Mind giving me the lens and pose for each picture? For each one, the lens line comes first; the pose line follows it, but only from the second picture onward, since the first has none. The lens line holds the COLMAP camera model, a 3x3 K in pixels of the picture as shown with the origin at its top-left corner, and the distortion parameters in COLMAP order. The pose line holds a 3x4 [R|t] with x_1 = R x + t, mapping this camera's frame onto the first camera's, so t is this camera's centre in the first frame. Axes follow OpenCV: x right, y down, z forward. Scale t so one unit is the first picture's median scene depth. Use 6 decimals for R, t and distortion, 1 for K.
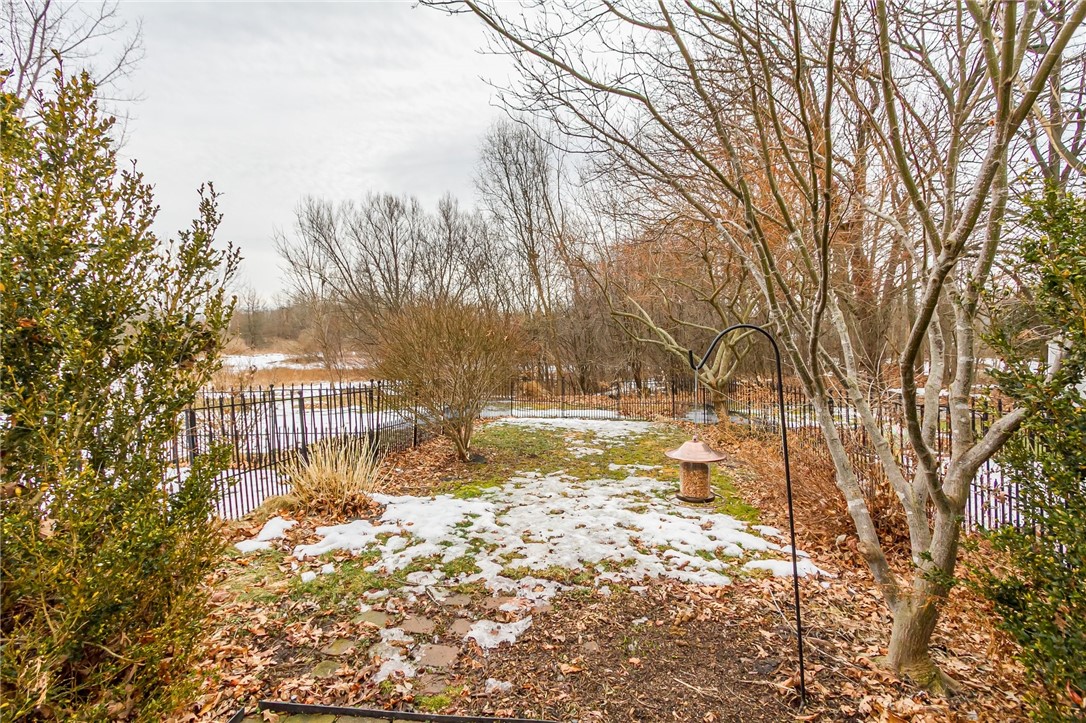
lens RADIAL K [[495.6, 0, 548.3], [0, 495.6, 364.3], [0, 0, 1]] dist [0.004834, -0.000758]
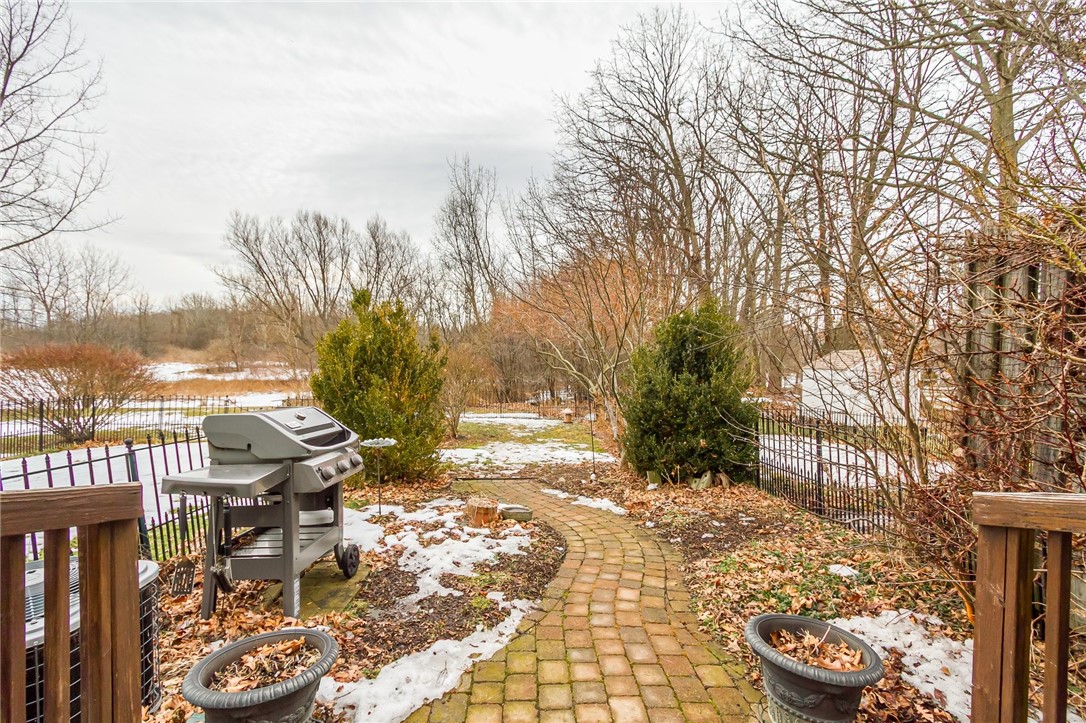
lens RADIAL K [[495.6, 0, 548.3], [0, 495.6, 364.3], [0, 0, 1]] dist [0.004834, -0.000758]
pose [[0.985019, 0.009894, 0.172163, -0.064735], [-0.006167, 0.999735, -0.022165, -0.012826], [-0.172337, 0.020771, 0.984819, -0.340268]]
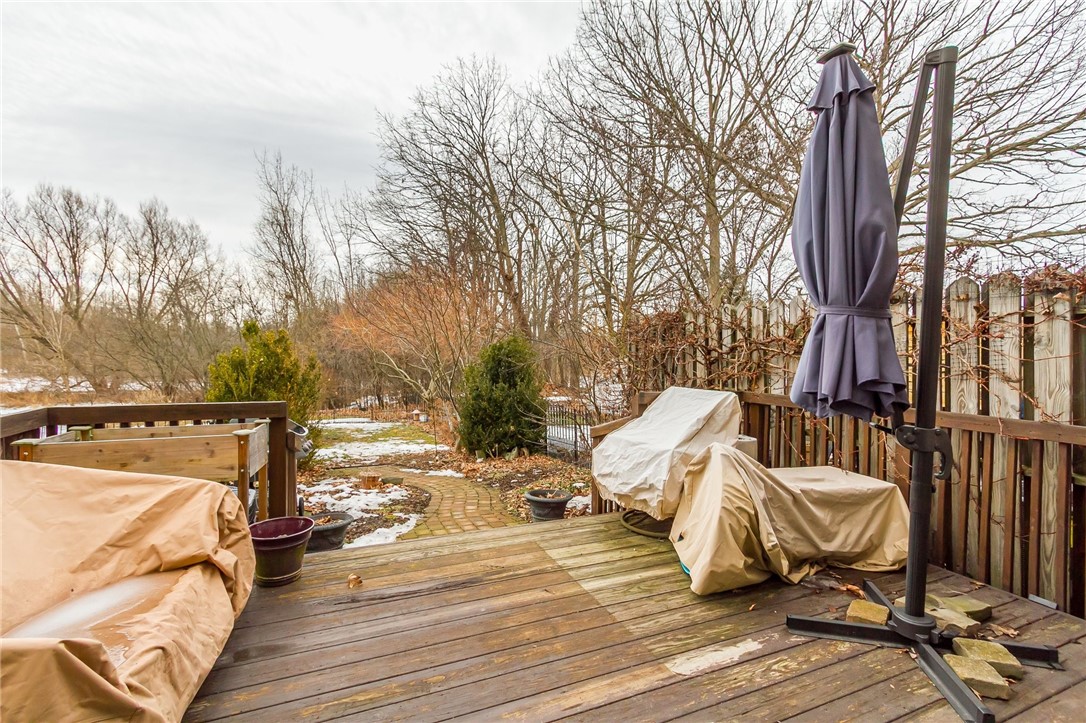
lens RADIAL K [[495.6, 0, 548.3], [0, 495.6, 364.3], [0, 0, 1]] dist [0.004834, -0.000758]
pose [[0.859622, 0.003851, 0.510916, -0.142527], [0.010772, 0.999613, -0.025660, -0.021474], [-0.510817, 0.027561, 0.859248, -0.507354]]
